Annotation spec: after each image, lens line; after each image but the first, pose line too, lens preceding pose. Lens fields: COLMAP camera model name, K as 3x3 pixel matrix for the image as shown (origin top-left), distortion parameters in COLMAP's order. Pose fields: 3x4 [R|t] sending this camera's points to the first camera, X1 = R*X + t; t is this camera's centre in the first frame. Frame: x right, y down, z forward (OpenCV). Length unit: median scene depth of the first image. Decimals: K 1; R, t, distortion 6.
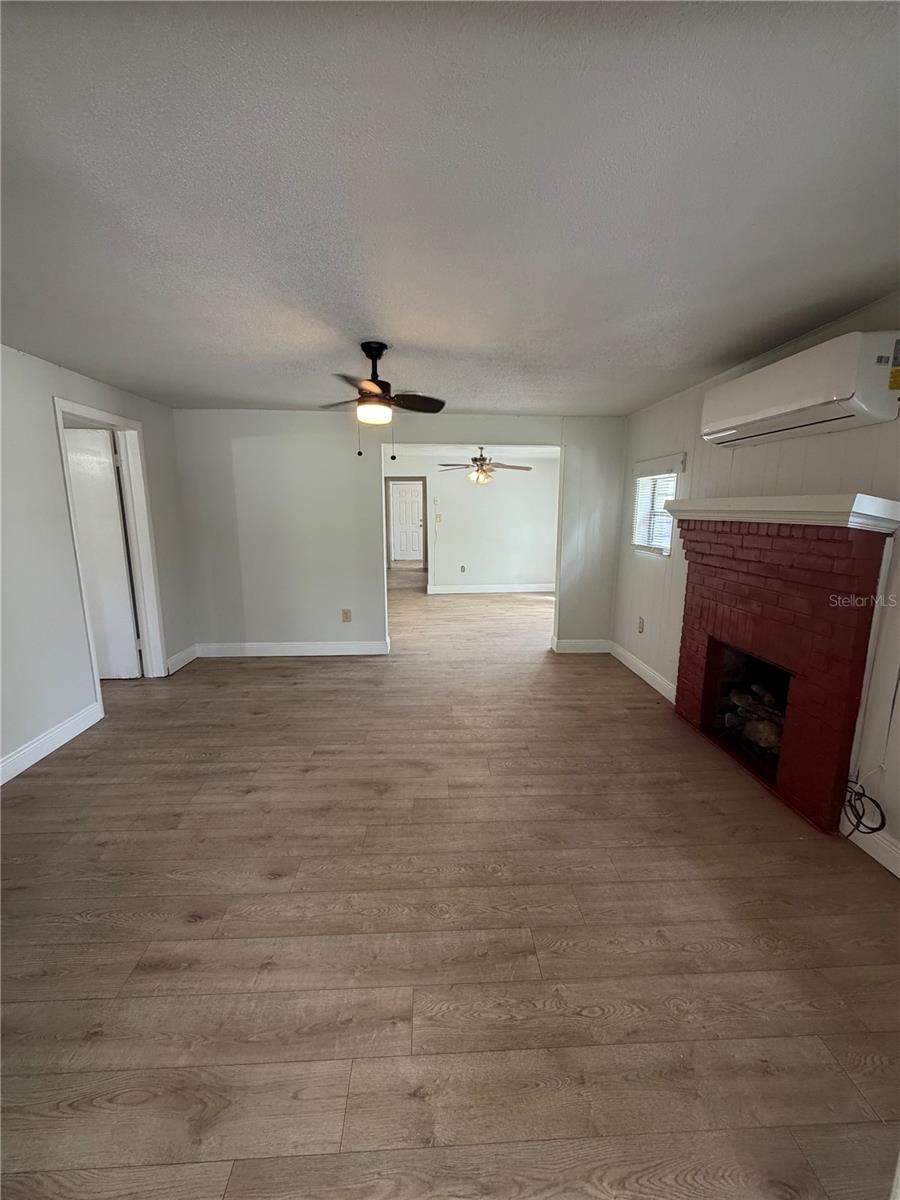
lens RADIAL K [[476.1, 0, 449.2], [0, 476.1, 596.6], [0, 0, 1]] dist [-0.000621, 0.000374]
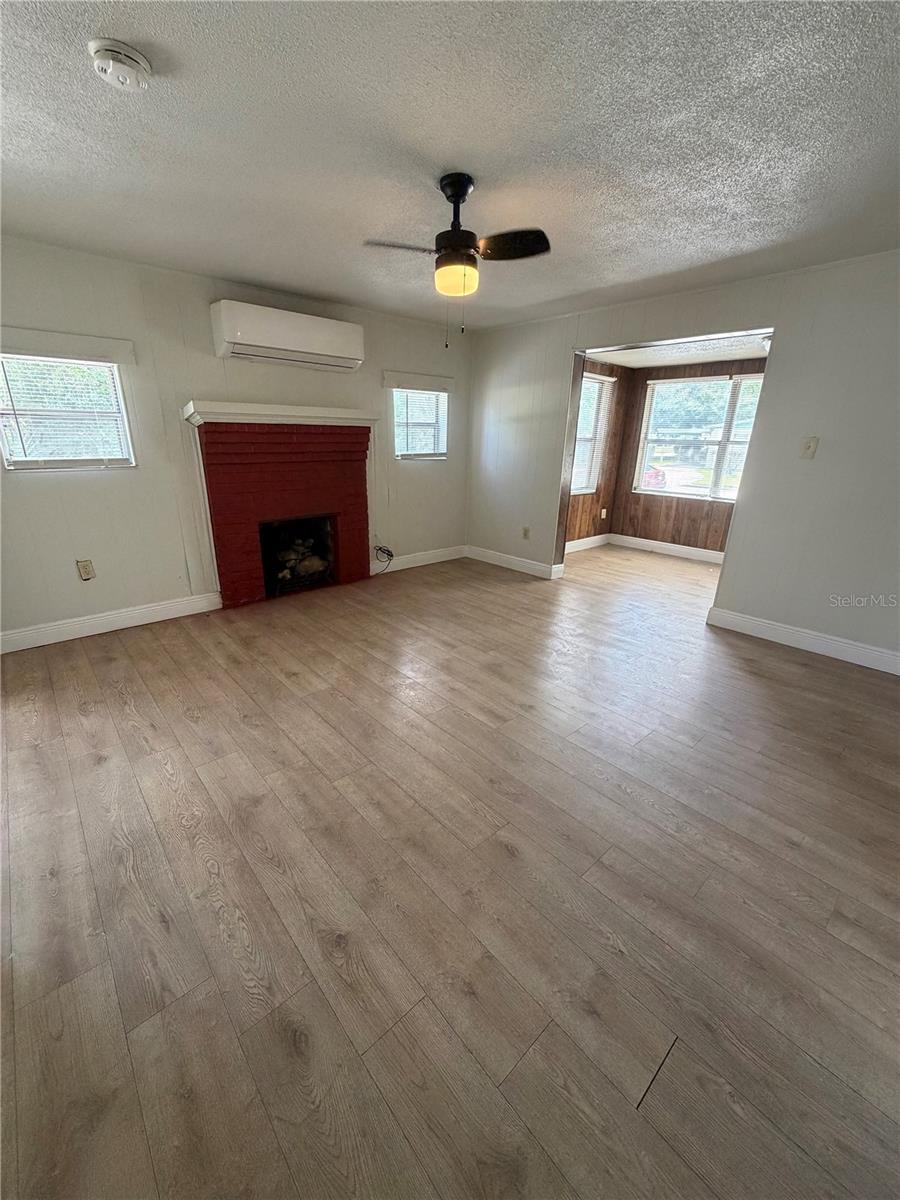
lens RADIAL K [[476.1, 0, 445.6], [0, 476.1, 603.6], [0, 0, 1]] dist [-0.000621, 0.000374]
pose [[-0.624811, -0.273963, 0.731133, -0.773399], [0.124271, 0.889587, 0.439536, -0.228567], [-0.770823, 0.365485, -0.521778, 1.453016]]
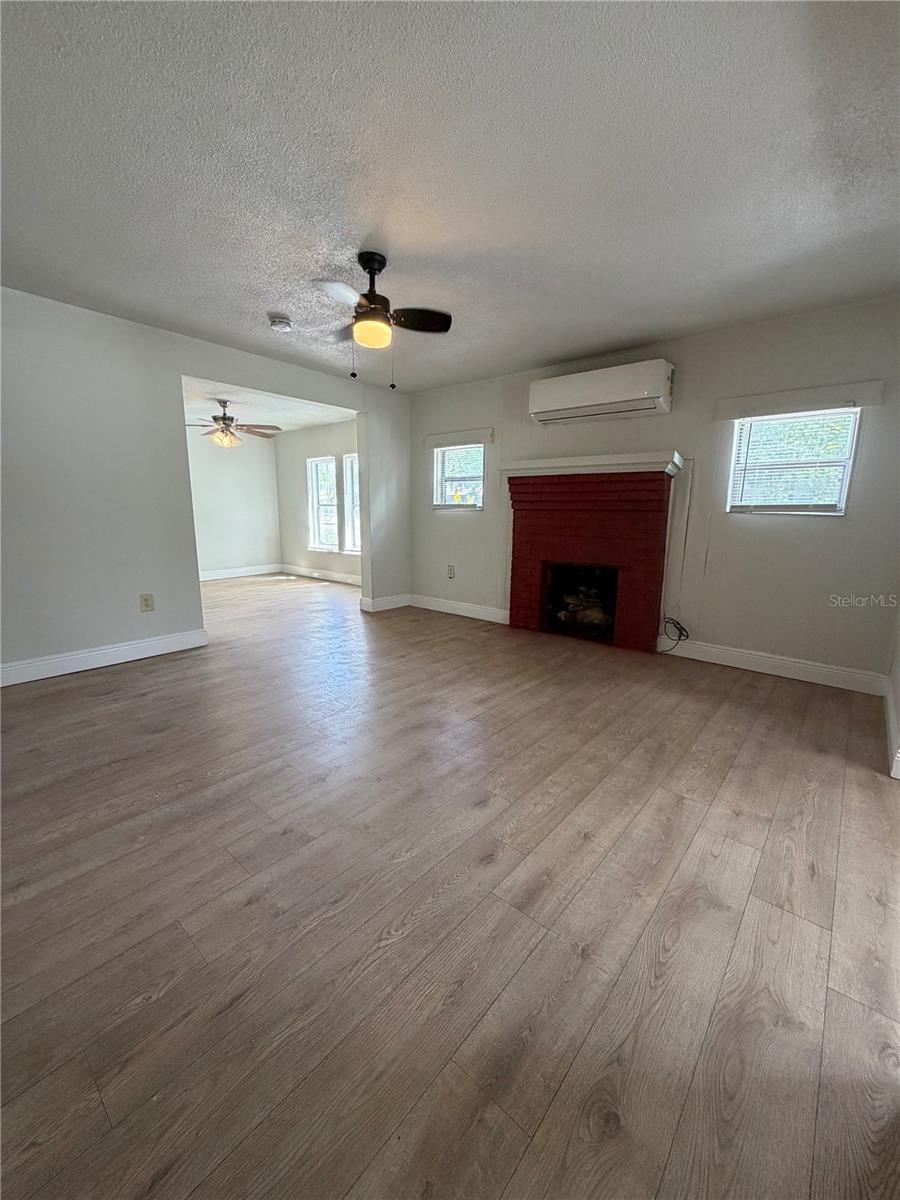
lens RADIAL K [[476.1, 0, 450.4], [0, 476.1, 600.6], [0, 0, 1]] dist [-0.000621, 0.000374]
pose [[0.686754, -0.134089, 0.714415, -0.699633], [0.124319, 0.990024, 0.066312, 0.076977], [-0.716180, 0.043275, 0.696573, 0.245848]]
